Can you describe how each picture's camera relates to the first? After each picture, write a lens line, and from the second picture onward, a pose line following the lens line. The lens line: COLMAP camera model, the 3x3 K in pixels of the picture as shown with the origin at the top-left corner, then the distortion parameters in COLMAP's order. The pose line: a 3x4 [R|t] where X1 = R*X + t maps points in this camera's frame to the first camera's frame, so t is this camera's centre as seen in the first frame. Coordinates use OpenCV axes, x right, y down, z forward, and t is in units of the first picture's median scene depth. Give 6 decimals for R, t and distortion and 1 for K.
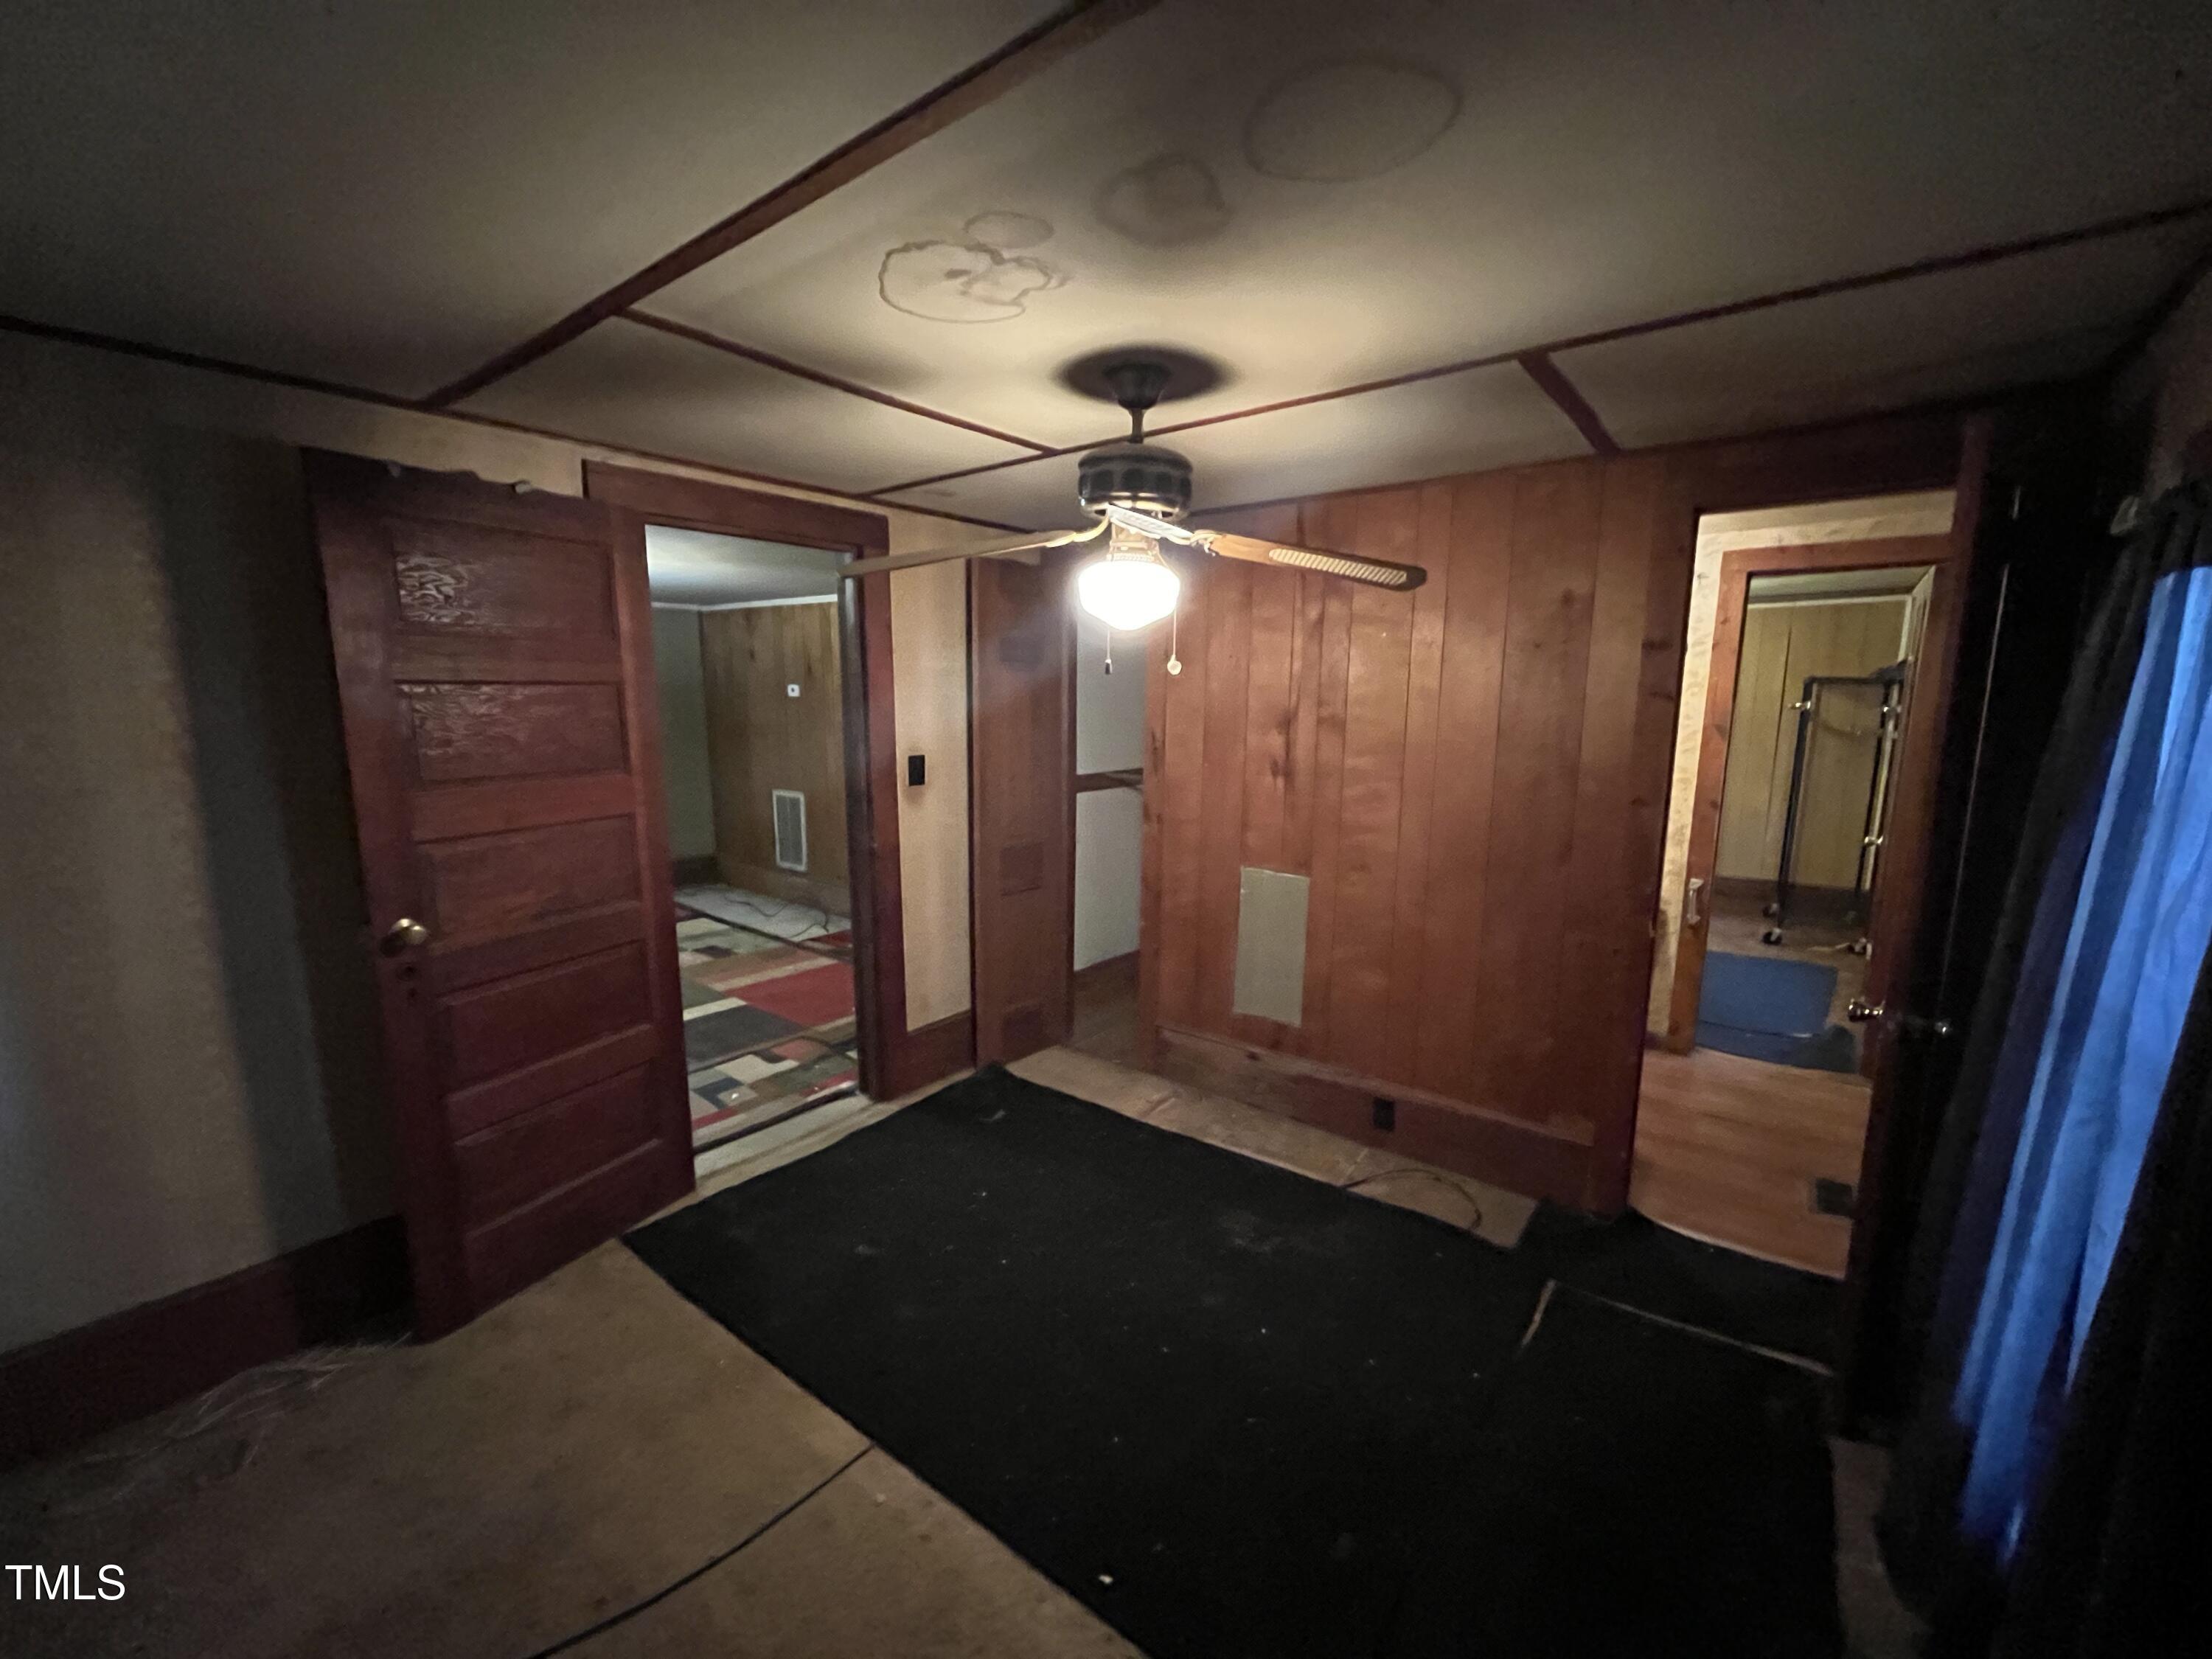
lens RADIAL K [[898.1, 0, 1103.9], [0, 898.1, 820.8], [0, 0, 1]] dist [-0.014672, 0.000210]
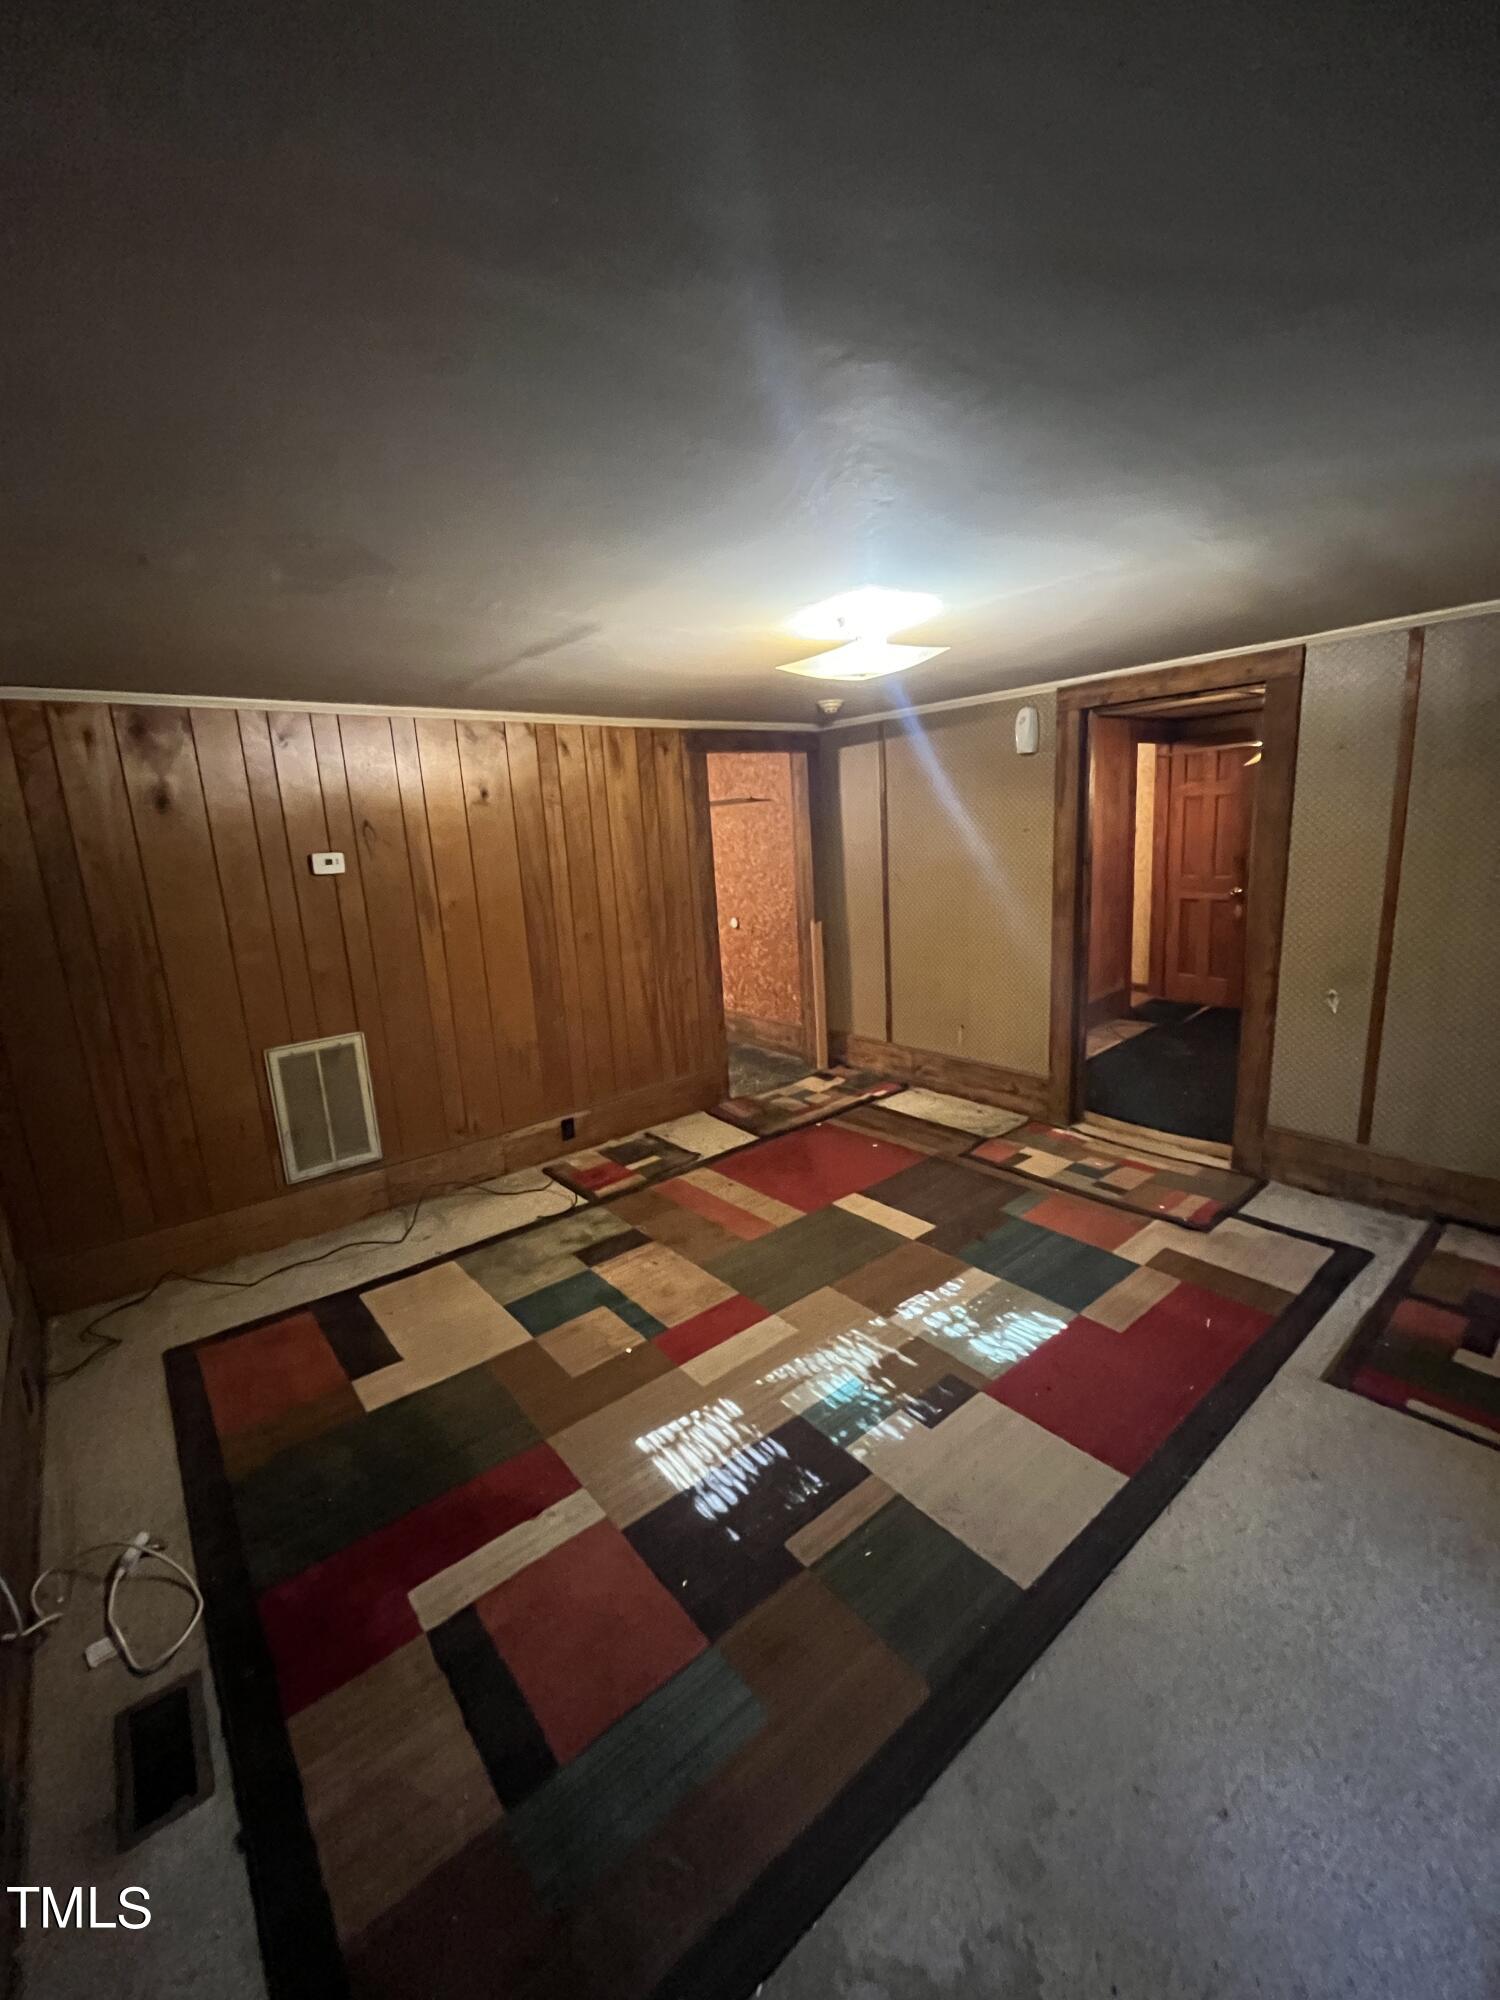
lens RADIAL K [[812.0, 0, 742.4], [0, 812.0, 1002.2], [0, 0, 1]] dist [-0.014672, 0.000210]
pose [[0.208428, -0.210203, 0.955182, -0.910563], [0.192141, 0.966399, 0.170745, -0.107730], [-0.958978, 0.147942, 0.241813, 0.704307]]
